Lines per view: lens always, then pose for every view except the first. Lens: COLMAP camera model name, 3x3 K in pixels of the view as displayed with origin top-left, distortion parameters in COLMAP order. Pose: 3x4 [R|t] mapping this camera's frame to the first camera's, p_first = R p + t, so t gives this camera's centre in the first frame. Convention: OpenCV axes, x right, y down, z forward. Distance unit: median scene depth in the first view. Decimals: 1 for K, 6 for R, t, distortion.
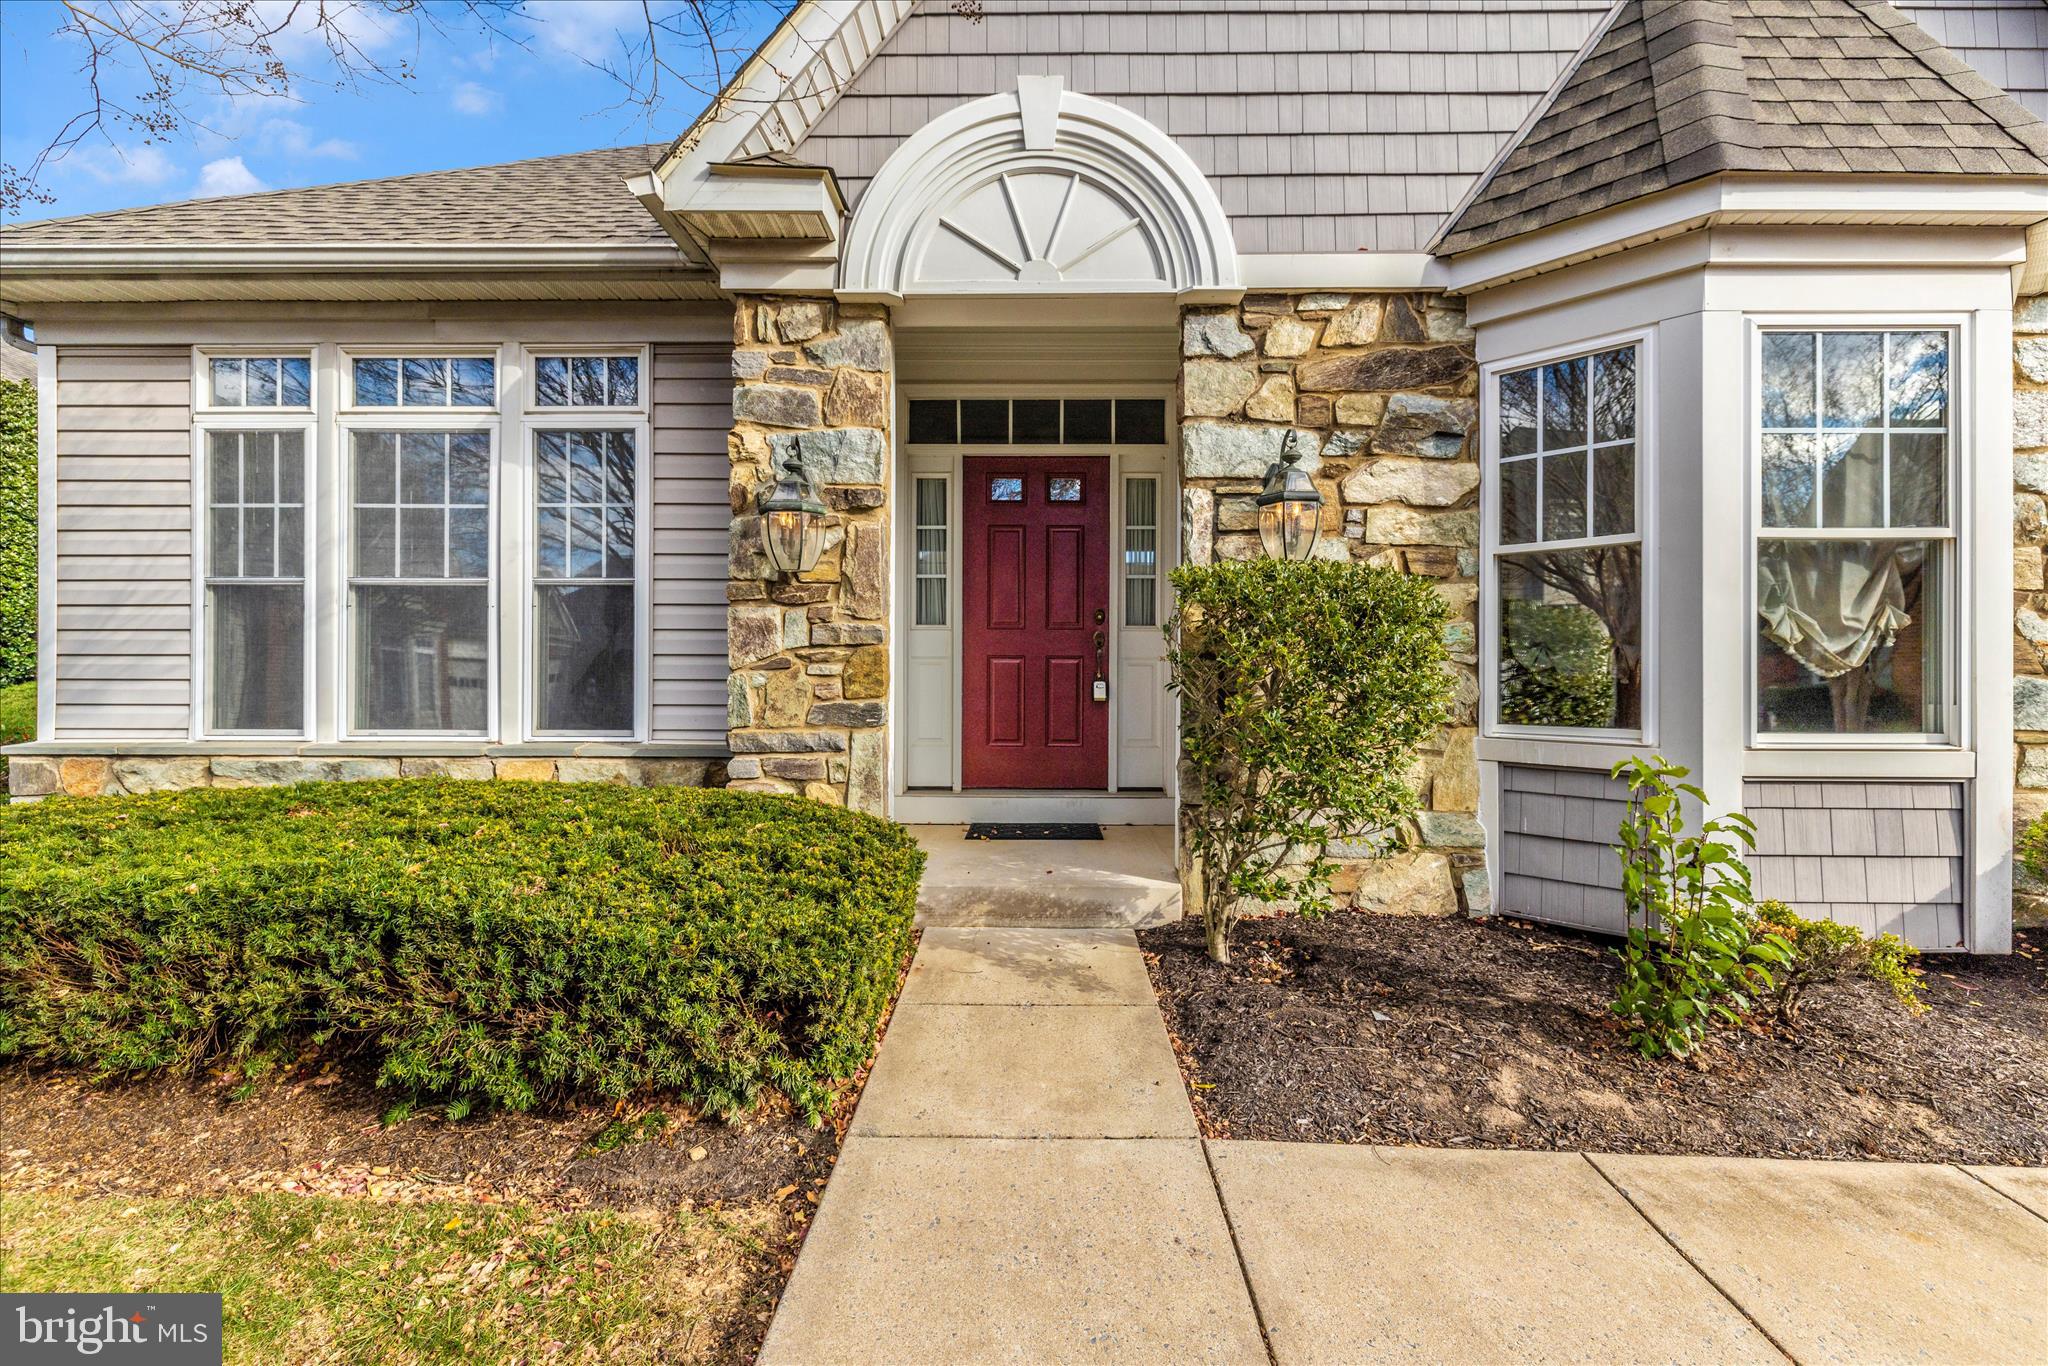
lens RADIAL K [[884.5, 0, 1062.7], [0, 884.5, 660.9], [0, 0, 1]] dist [-0.002722, 0.001208]
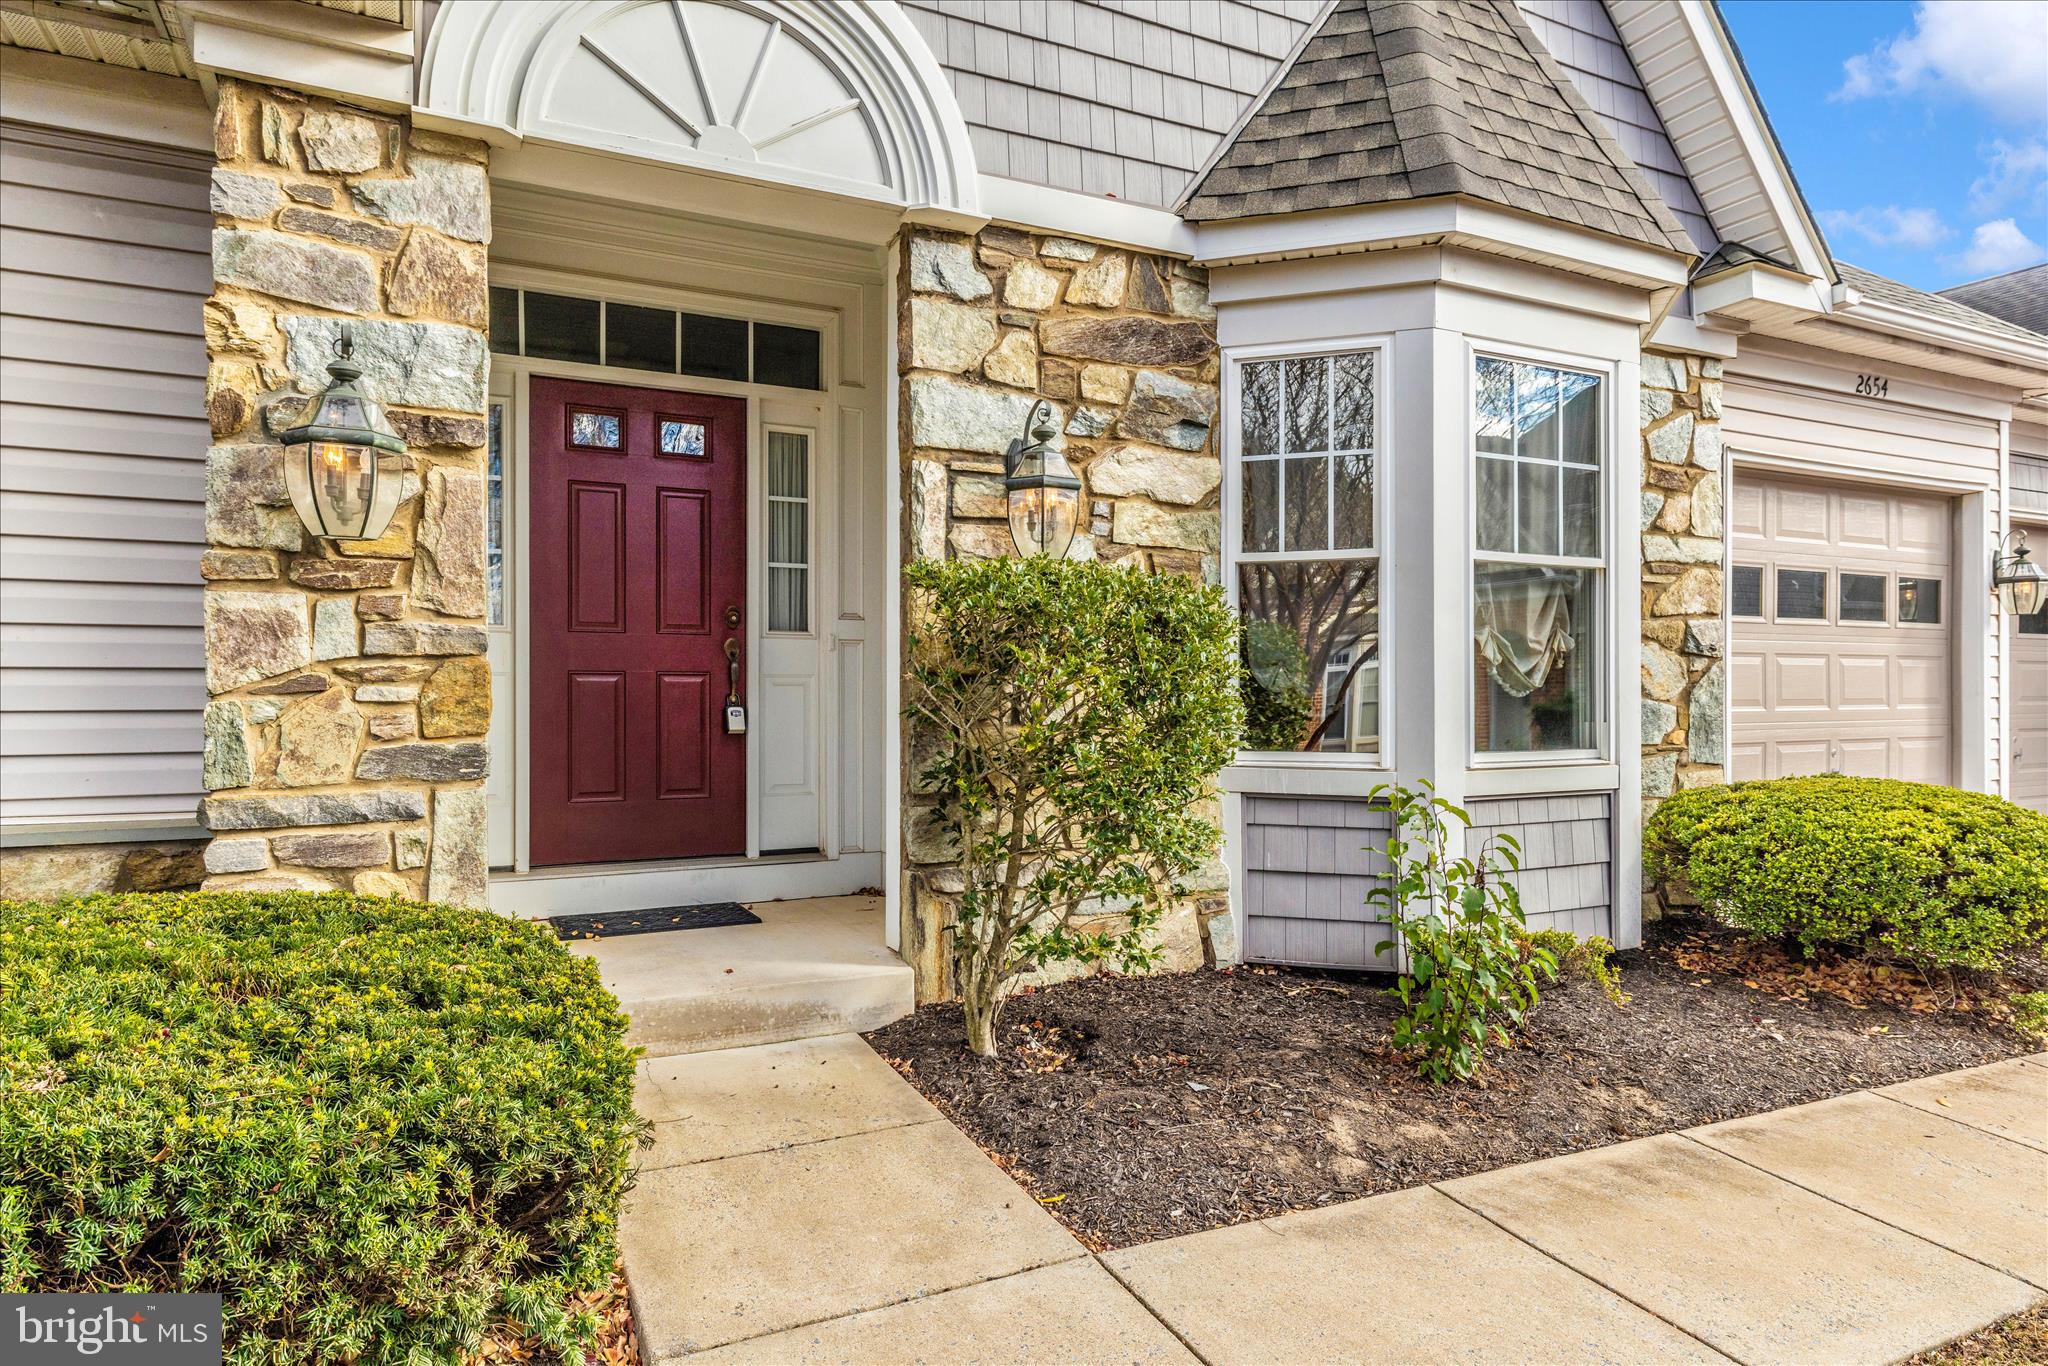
lens RADIAL K [[1227.8, 0, 992.6], [0, 1227.8, 671.3], [0, 0, 1]] dist [0.005118, -0.004170]
pose [[0.887285, 0.003685, 0.461208, -0.306454], [-0.003290, 0.999993, -0.001660, -0.006693], [-0.461211, -0.000044, 0.887291, 0.006467]]
